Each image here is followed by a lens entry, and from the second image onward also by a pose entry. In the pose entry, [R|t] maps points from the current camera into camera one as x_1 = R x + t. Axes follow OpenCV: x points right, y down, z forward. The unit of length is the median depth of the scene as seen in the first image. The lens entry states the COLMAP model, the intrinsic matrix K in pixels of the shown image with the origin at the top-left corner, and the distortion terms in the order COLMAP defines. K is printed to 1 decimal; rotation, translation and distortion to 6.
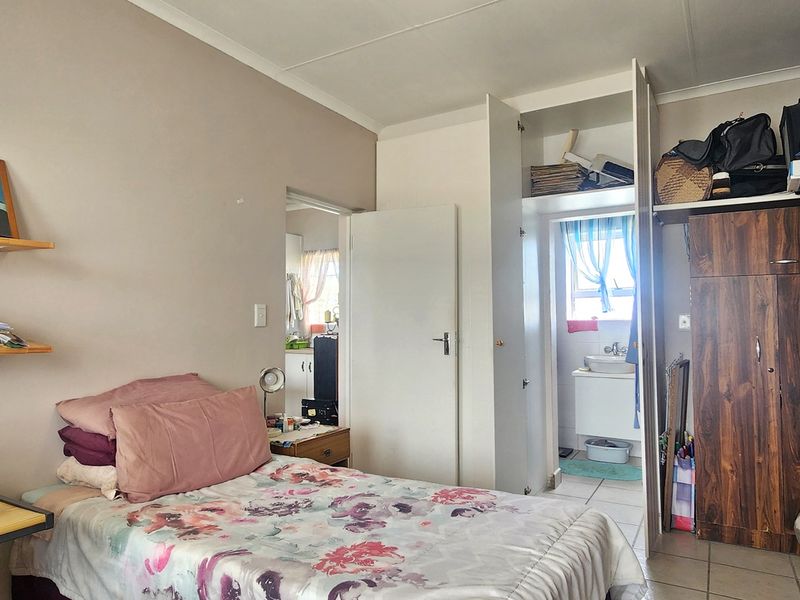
lens RADIAL K [[535.1, 0, 398.6], [0, 535.1, 295.4], [0, 0, 1]] dist [-0.009868, 0.000175]
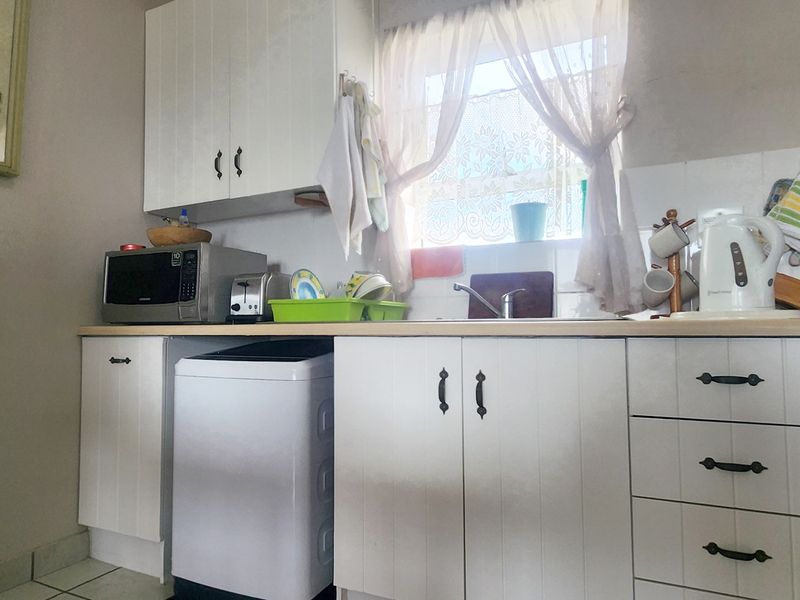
lens RADIAL K [[535.1, 0, 399.8], [0, 535.1, 297.3], [0, 0, 1]] dist [-0.009868, 0.000175]
pose [[0.996727, -0.002581, 0.080804, -0.198614], [0.004705, 0.999648, -0.026105, 0.091512], [-0.080708, 0.026400, 0.996388, 0.695774]]
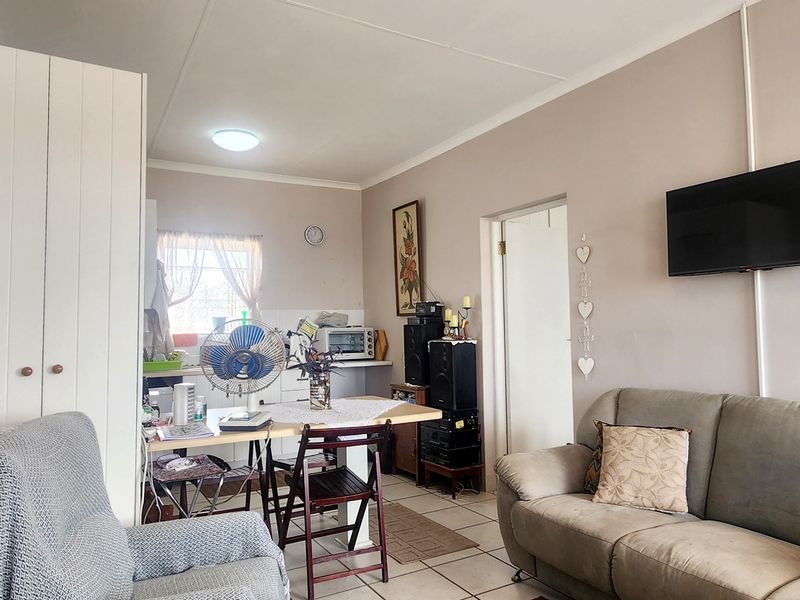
lens RADIAL K [[560.1, 0, 396.7], [0, 560.1, 295.6], [0, 0, 1]] dist [-0.001516, -0.000137]
pose [[0.486940, 0.039505, 0.872542, -0.675881], [-0.006430, 0.999112, -0.041647, 0.032527], [-0.873412, 0.014669, 0.486761, 0.382640]]
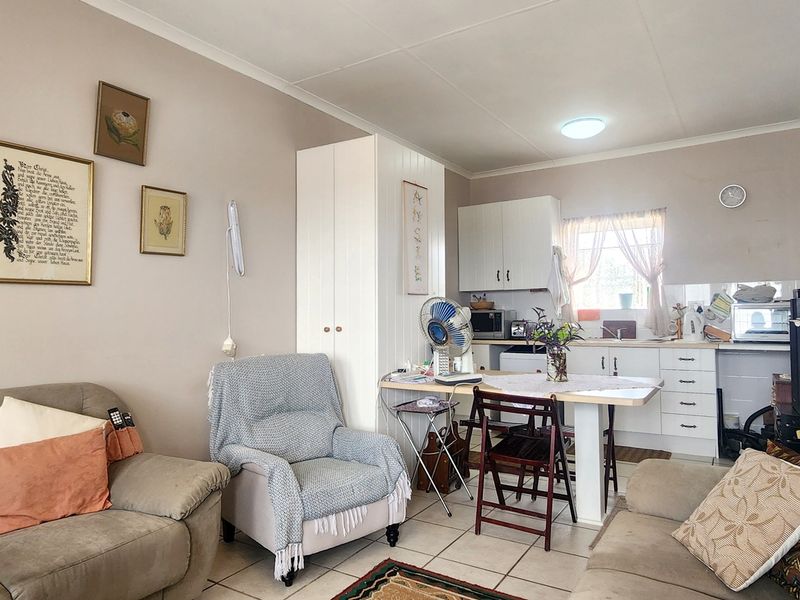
lens RADIAL K [[535.1, 0, 400.5], [0, 535.1, 300.4], [0, 0, 1]] dist [-0.009868, 0.000175]
pose [[0.999633, -0.014137, -0.023091, -0.416315], [0.014251, 0.999887, 0.004786, 0.033035], [0.023021, -0.005113, 0.999722, 0.192113]]
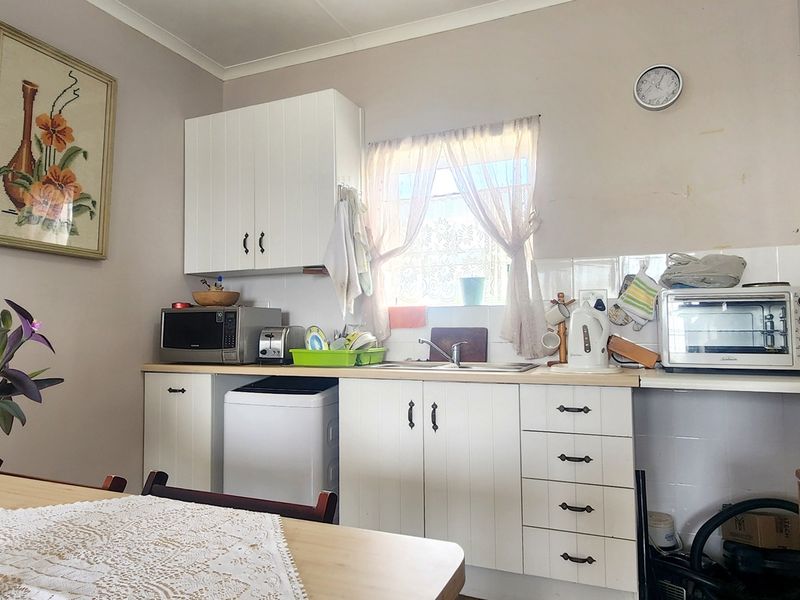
lens RADIAL K [[535.1, 0, 402.6], [0, 535.1, 300.8], [0, 0, 1]] dist [-0.009868, 0.000175]
pose [[0.990033, -0.002983, 0.140805, -0.216819], [0.006019, 0.999758, -0.021146, 0.058603], [-0.140708, 0.021783, 0.989811, 0.573345]]
